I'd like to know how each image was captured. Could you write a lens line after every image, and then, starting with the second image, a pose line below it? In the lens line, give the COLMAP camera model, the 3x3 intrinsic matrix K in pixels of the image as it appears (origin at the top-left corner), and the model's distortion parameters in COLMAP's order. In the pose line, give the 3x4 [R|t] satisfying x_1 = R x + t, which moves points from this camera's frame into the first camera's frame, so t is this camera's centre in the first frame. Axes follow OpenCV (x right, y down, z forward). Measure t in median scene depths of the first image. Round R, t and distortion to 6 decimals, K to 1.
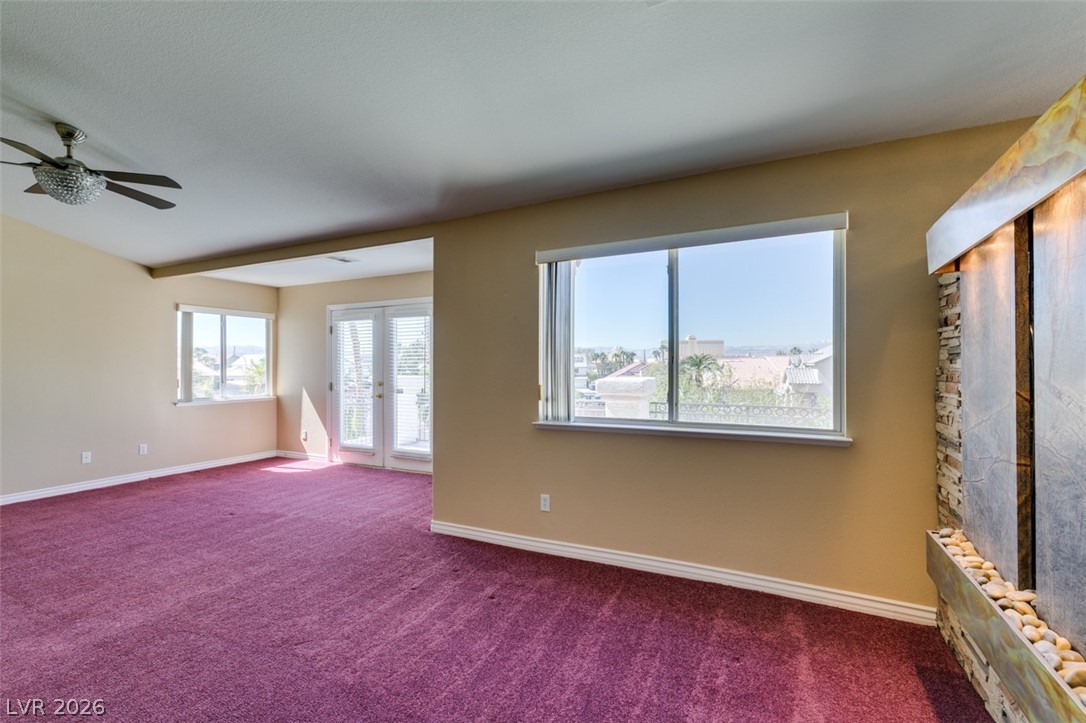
lens RADIAL K [[484.2, 0, 541.6], [0, 484.2, 365.2], [0, 0, 1]] dist [0.005496, -0.001250]
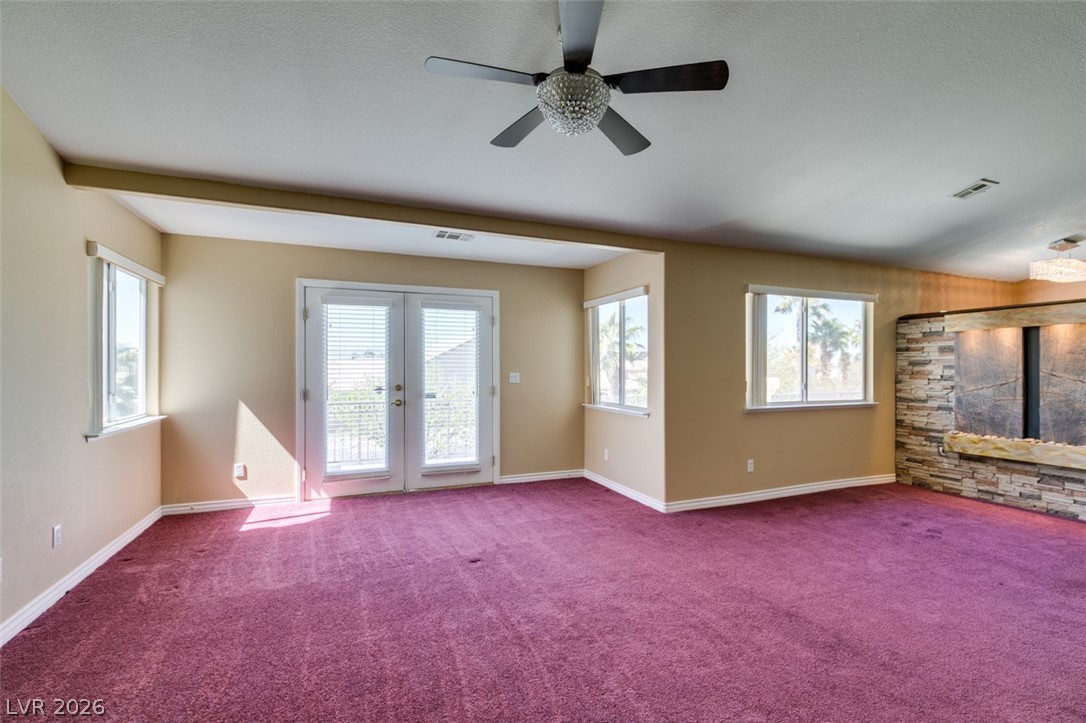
lens RADIAL K [[482.9, 0, 542.0], [0, 482.9, 364.0], [0, 0, 1]] dist [0.001246, -0.000133]
pose [[0.657727, 0.008154, 0.753212, -1.153160], [-0.005797, 0.999967, -0.005763, 0.003305], [-0.753234, -0.000576, 0.657752, 0.435508]]
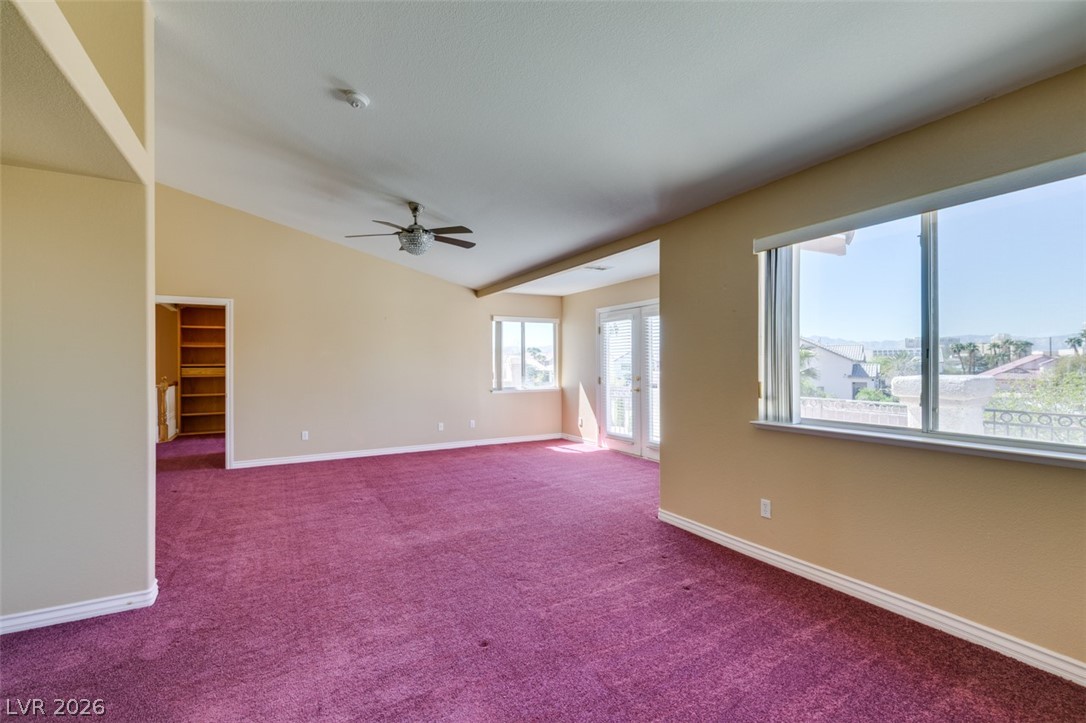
lens RADIAL K [[482.9, 0, 542.0], [0, 482.9, 364.0], [0, 0, 1]] dist [0.001246, -0.000133]
pose [[0.824295, -0.001966, -0.566156, 0.144852], [0.005536, 0.999974, 0.004587, -0.000243], [0.566133, -0.006915, 0.824285, -0.006732]]
